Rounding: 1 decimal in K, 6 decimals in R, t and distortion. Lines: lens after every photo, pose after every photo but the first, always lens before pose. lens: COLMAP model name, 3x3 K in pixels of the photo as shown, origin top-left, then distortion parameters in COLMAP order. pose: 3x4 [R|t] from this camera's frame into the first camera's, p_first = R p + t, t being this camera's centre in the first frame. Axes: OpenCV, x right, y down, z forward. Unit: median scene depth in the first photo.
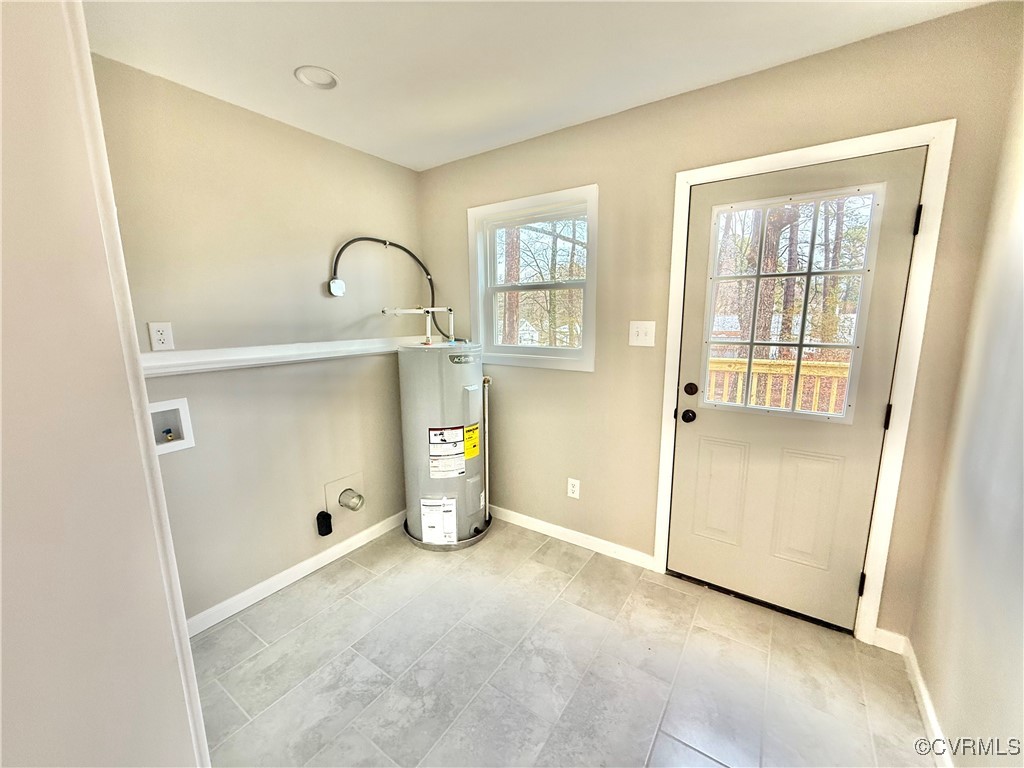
lens RADIAL K [[408.0, 0, 512.6], [0, 408.0, 387.4], [0, 0, 1]] dist [0.001103, -0.000639]
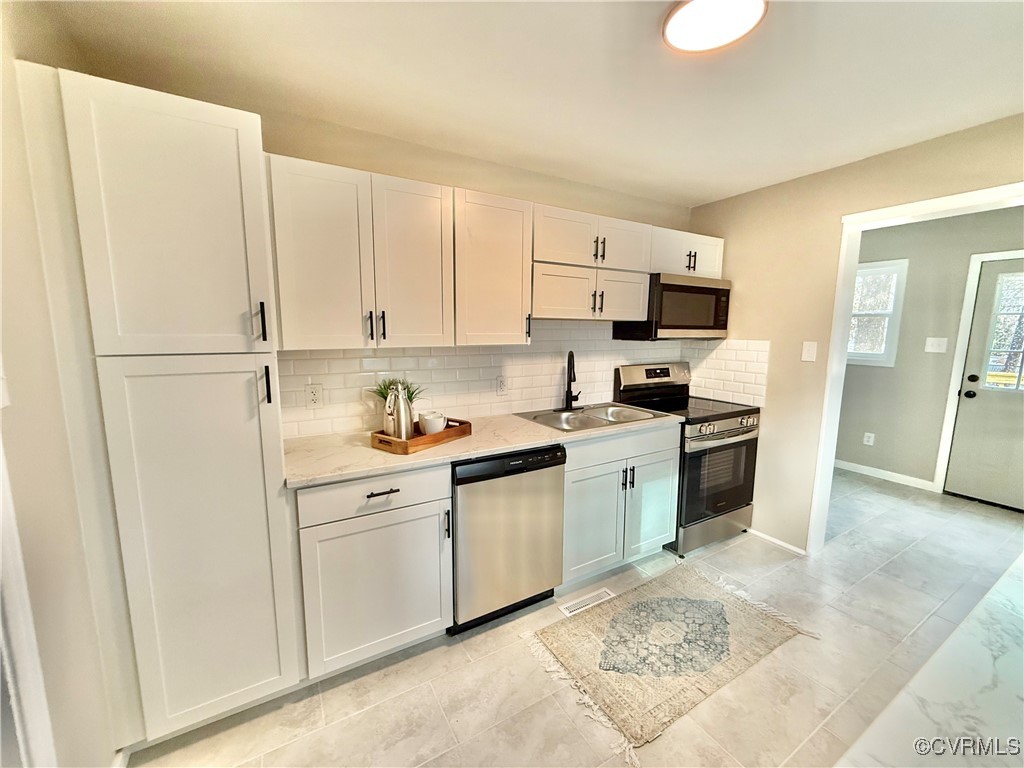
lens RADIAL K [[408.0, 0, 512.2], [0, 408.0, 385.6], [0, 0, 1]] dist [0.001103, -0.000639]
pose [[0.900684, 0.081368, -0.426789, -0.551063], [-0.097941, 0.995047, -0.016983, 0.247347], [0.423293, 0.057096, 0.904192, -1.316976]]
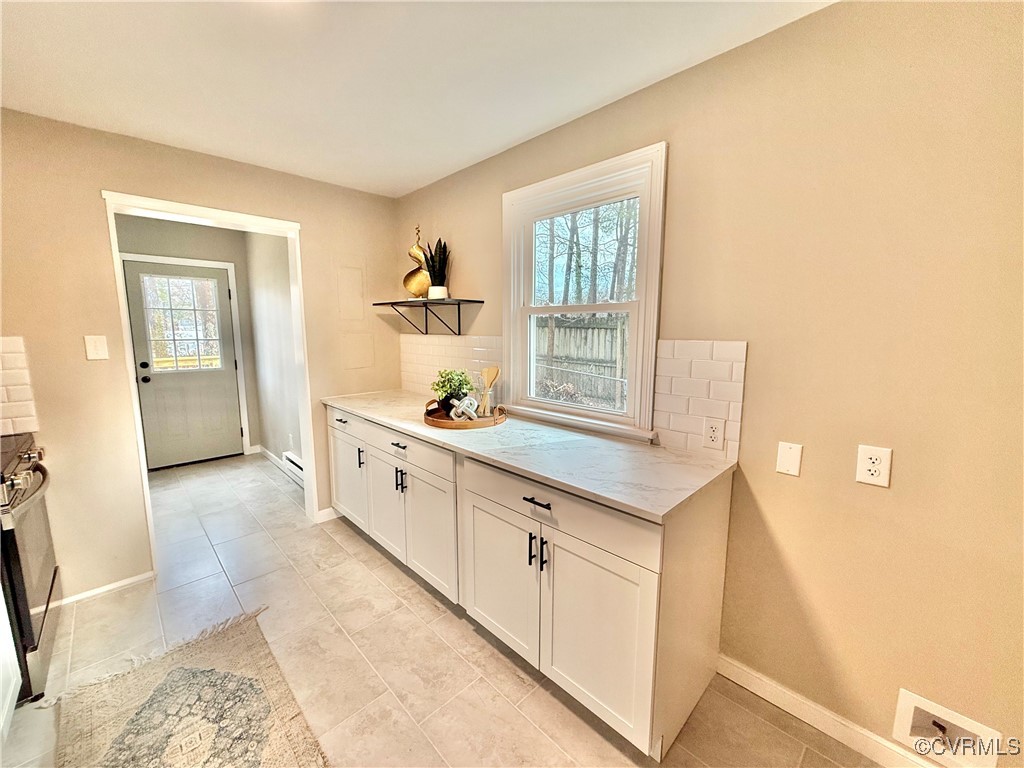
lens RADIAL K [[408.0, 0, 505.2], [0, 408.0, 386.4], [0, 0, 1]] dist [0.001103, -0.000639]
pose [[0.208112, -0.123126, 0.970324, -1.058014], [0.165697, 0.982145, 0.089088, 0.208447], [-0.963968, 0.142239, 0.224798, -1.022274]]
